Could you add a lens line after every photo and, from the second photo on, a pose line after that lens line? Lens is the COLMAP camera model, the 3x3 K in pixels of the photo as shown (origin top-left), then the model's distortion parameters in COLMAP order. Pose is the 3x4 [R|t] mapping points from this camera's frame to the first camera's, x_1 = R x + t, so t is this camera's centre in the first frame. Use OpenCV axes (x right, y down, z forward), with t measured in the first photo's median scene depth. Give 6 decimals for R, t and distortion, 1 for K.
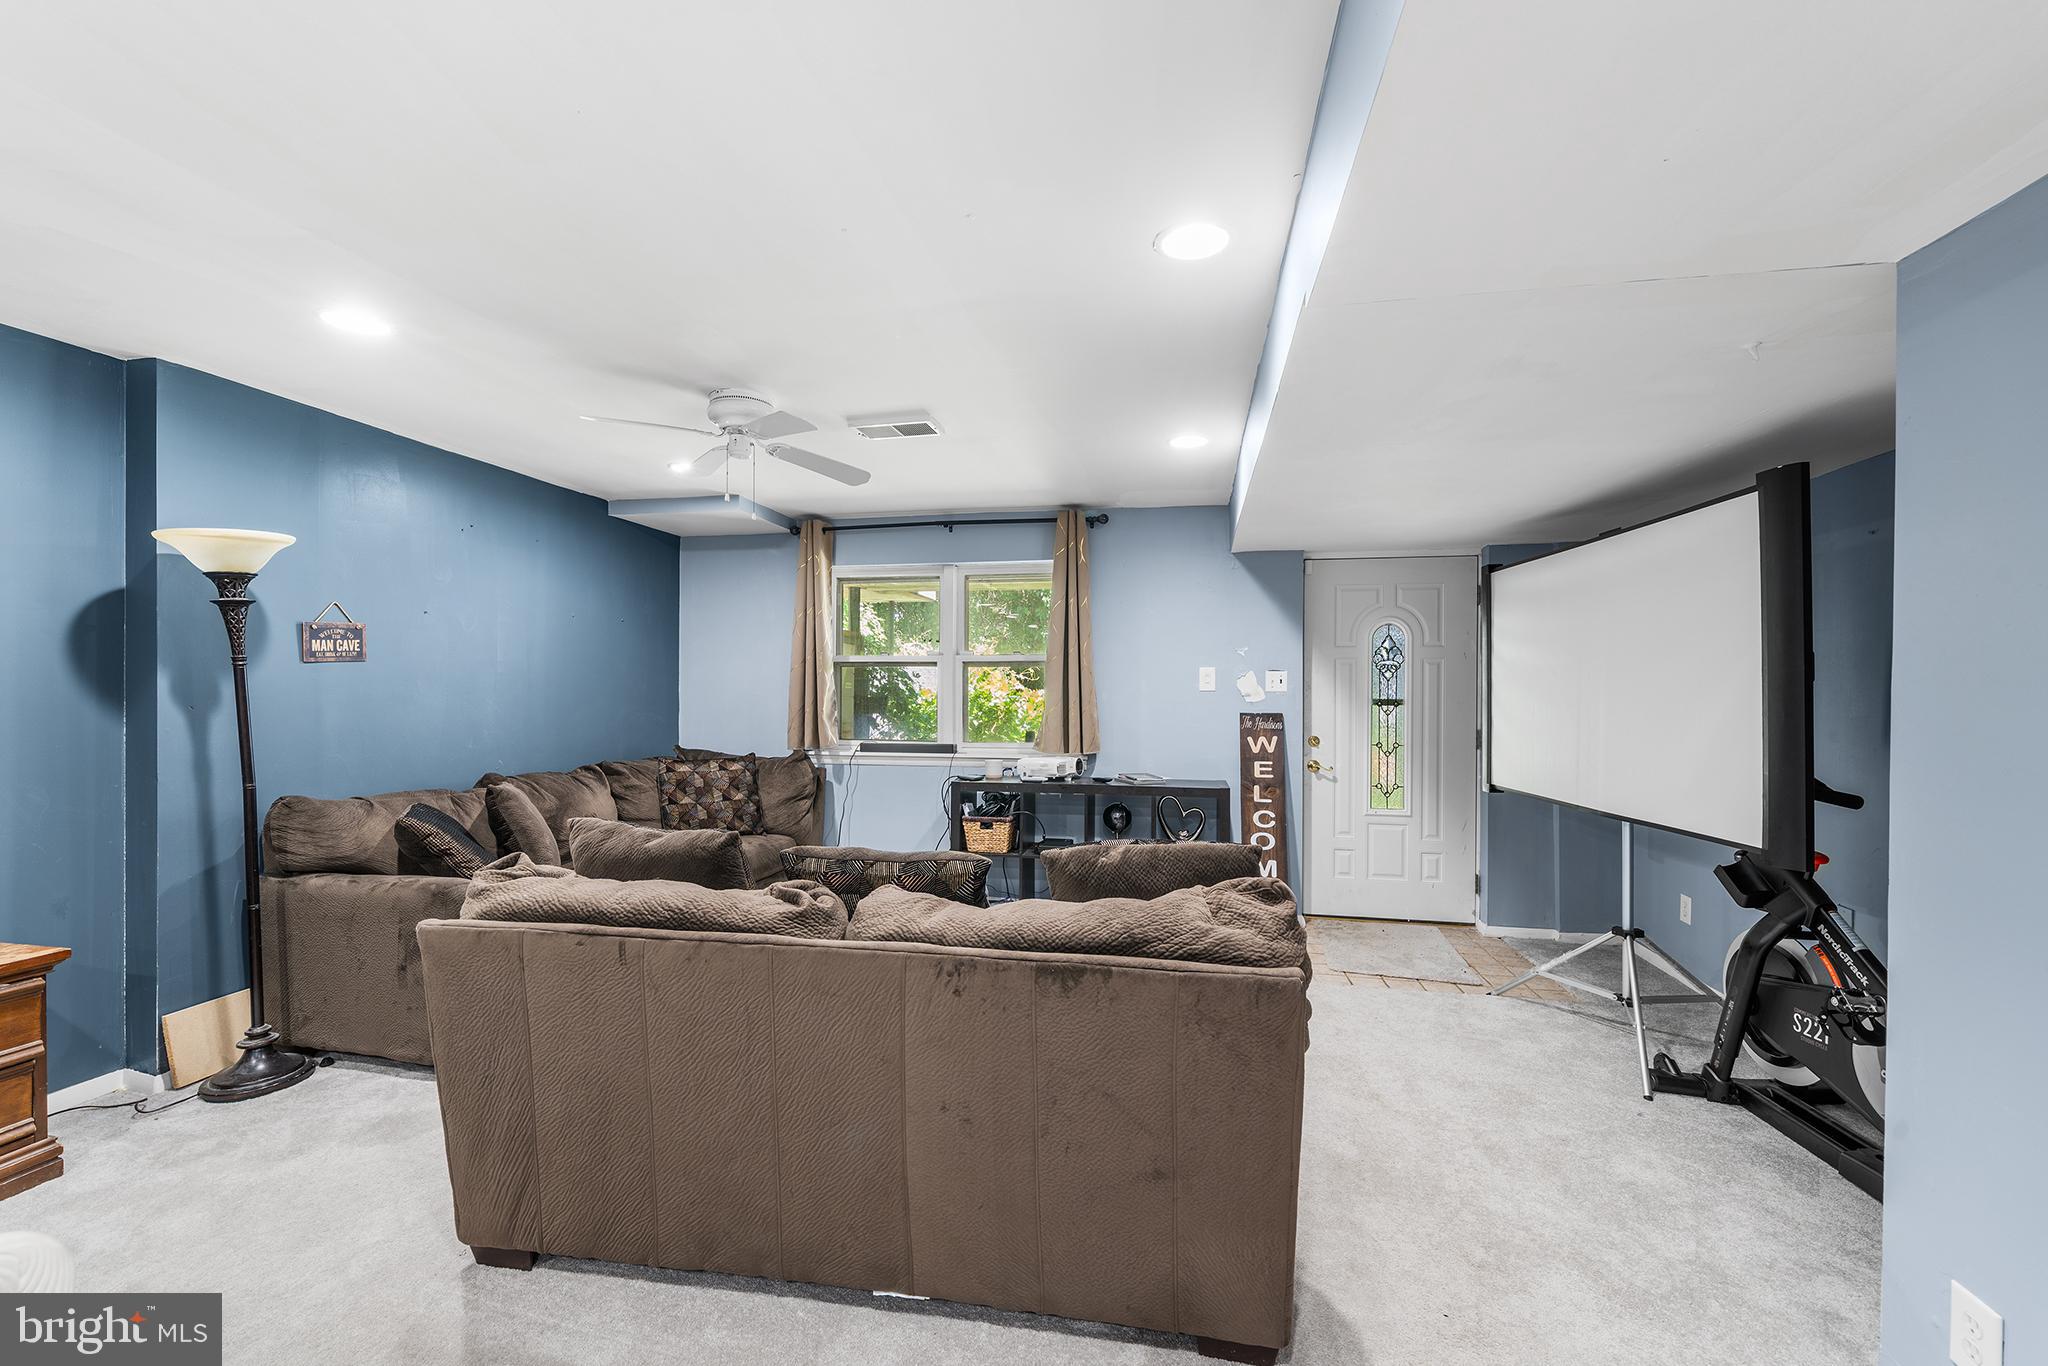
lens RADIAL K [[827.4, 0, 1023.1], [0, 827.4, 688.4], [0, 0, 1]] dist [-0.001284, -0.000086]
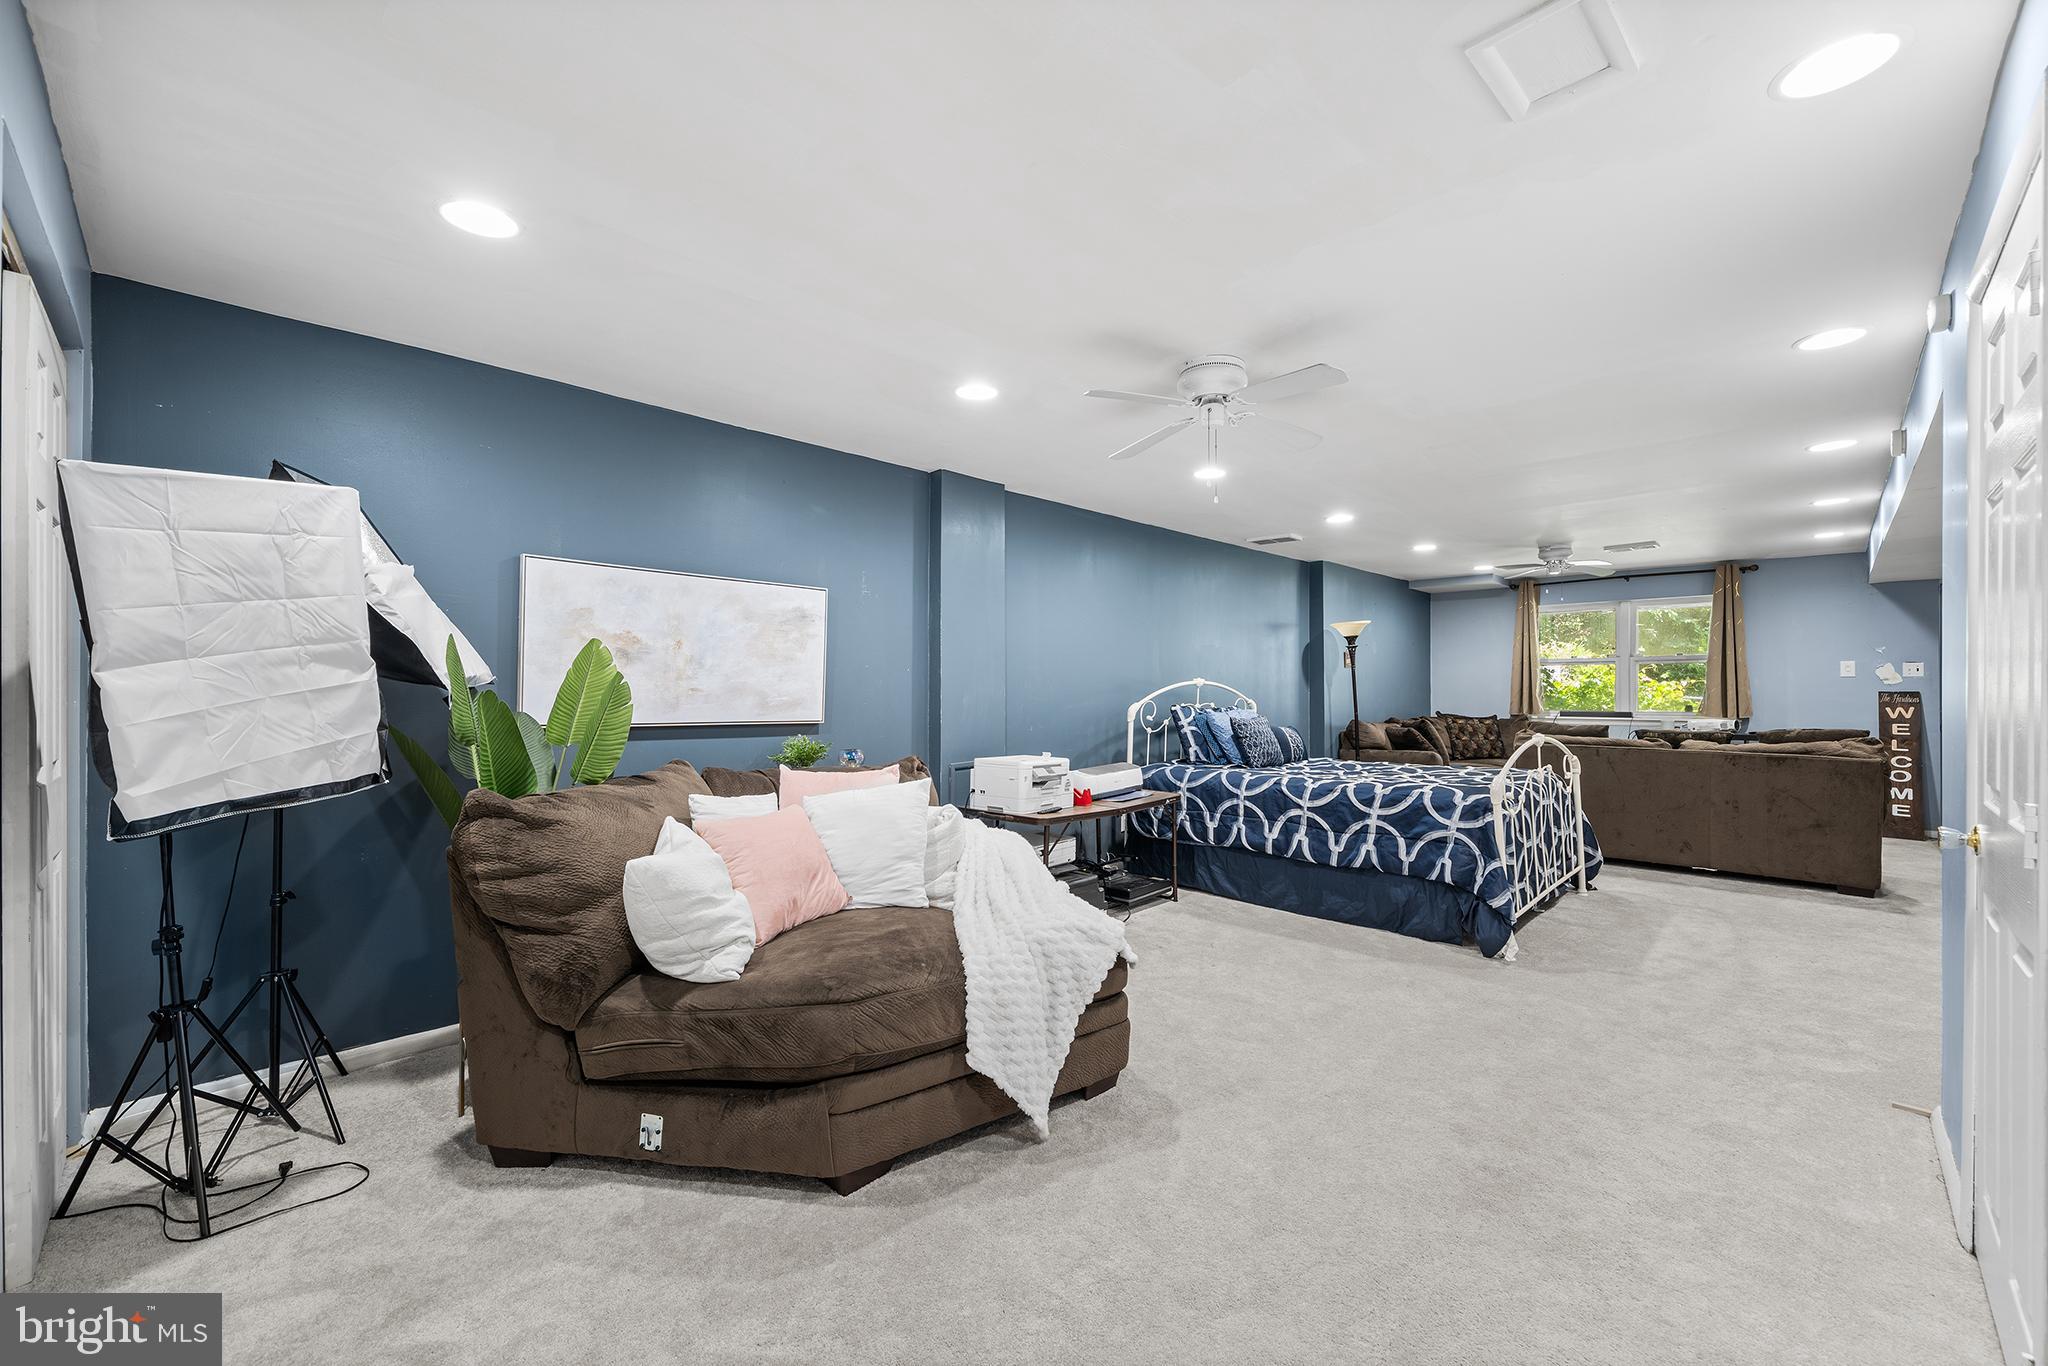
lens RADIAL K [[818.4, 0, 1021.8], [0, 818.4, 681.0], [0, 0, 1]] dist [-0.001167, -0.000131]
pose [[0.834396, -0.009424, -0.551085, -0.214290], [0.004797, 0.999940, -0.009837, 0.018157], [0.551145, 0.005564, 0.834391, -1.081426]]
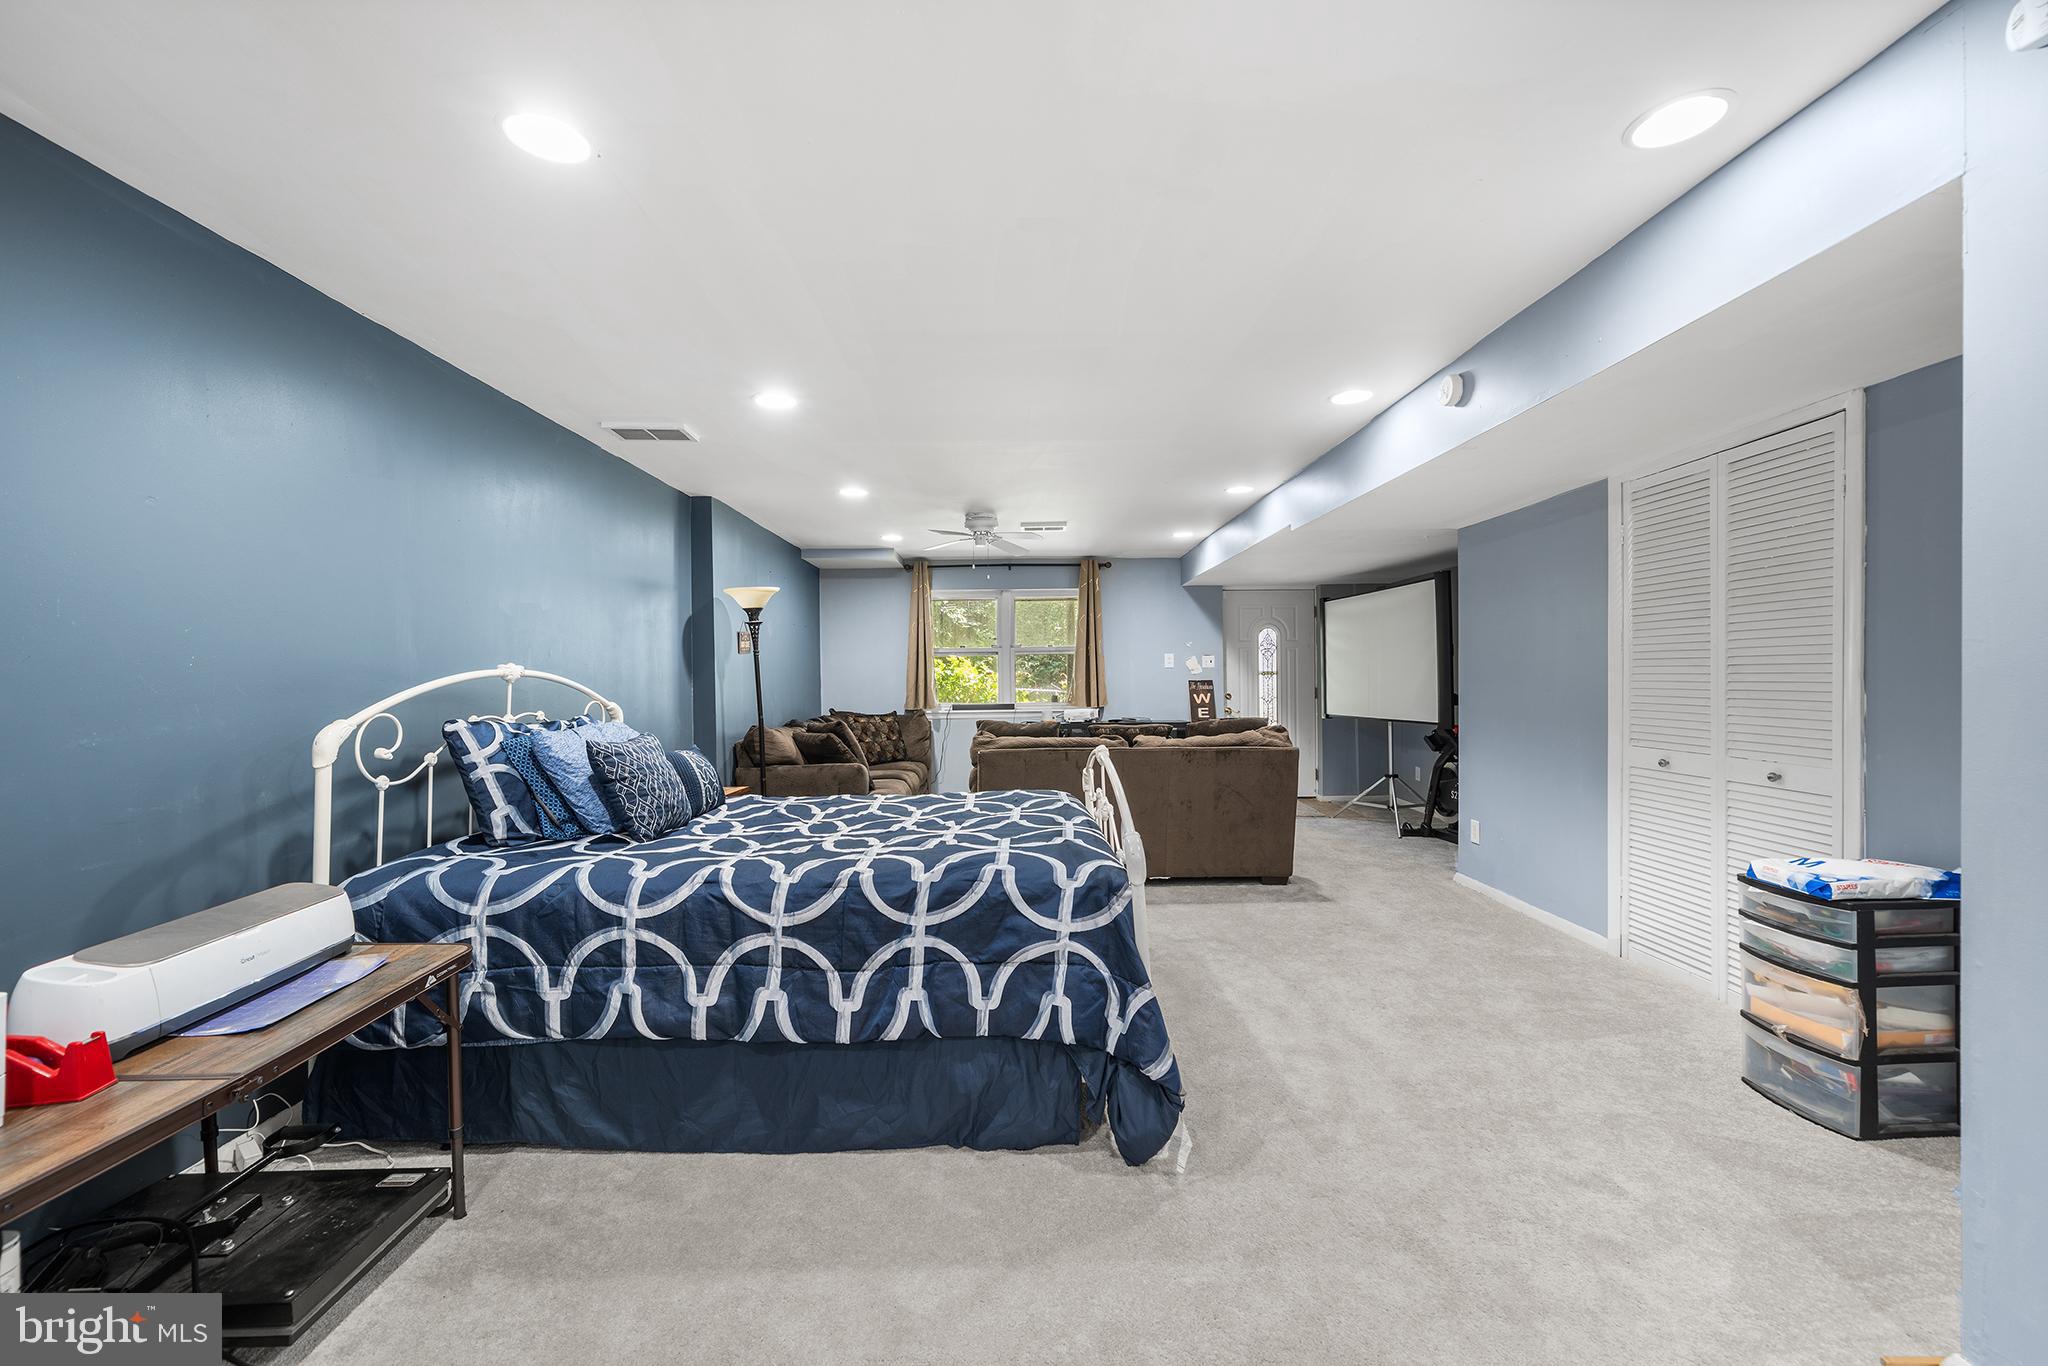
lens RADIAL K [[818.4, 0, 1021.8], [0, 818.4, 681.0], [0, 0, 1]] dist [-0.001167, -0.000131]
pose [[0.979129, -0.015041, 0.202682, -0.419948], [0.014481, 0.999886, 0.004249, 0.019101], [-0.202723, -0.001225, 0.979235, -0.585724]]
